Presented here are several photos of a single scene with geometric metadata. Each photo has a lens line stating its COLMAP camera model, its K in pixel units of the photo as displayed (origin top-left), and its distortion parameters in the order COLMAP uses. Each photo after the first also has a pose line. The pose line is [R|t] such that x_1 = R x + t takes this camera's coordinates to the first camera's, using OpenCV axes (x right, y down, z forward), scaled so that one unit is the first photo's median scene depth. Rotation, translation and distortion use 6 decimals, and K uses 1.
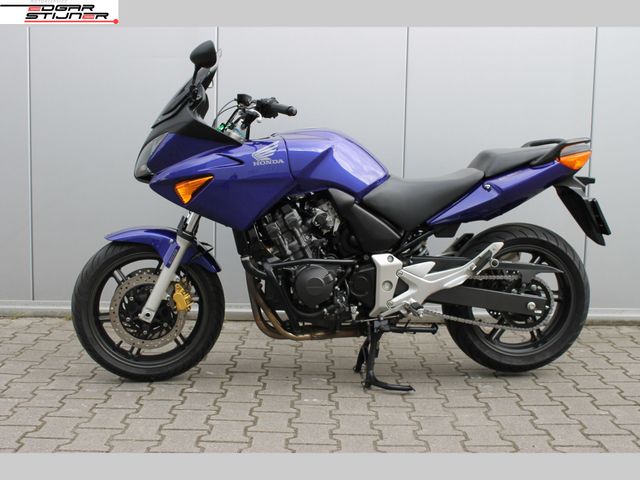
lens RADIAL K [[778.6, 0, 320.0], [0, 778.6, 240.0], [0, 0, 1]] dist [-0.048086, -0.006885]
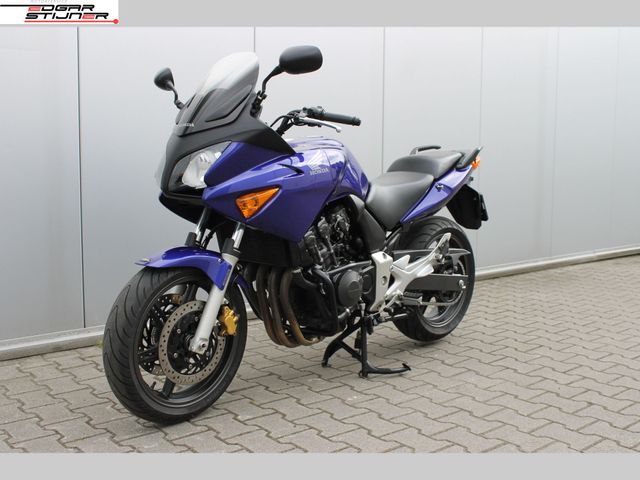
lens RADIAL K [[715.9, 0, 320.0], [0, 715.9, 240.0], [0, 0, 1]] dist [-0.073662, 0.004609]
pose [[0.767987, -0.085160, 0.634779, -0.619965], [0.074668, 0.996267, 0.043319, -0.049146], [-0.636098, 0.014129, 0.771479, 0.278531]]
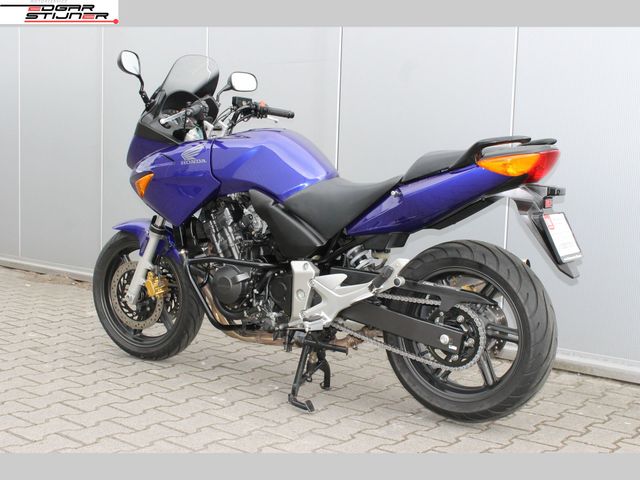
lens RADIAL K [[876.7, 0, 320.0], [0, 876.7, 240.0], [0, 0, 1]] dist [-0.022119, -0.009091]
pose [[0.772156, 0.067483, -0.631839, 0.771729], [-0.082781, 0.996554, 0.005271, -0.014618], [0.630017, 0.048234, 0.775082, 0.190487]]
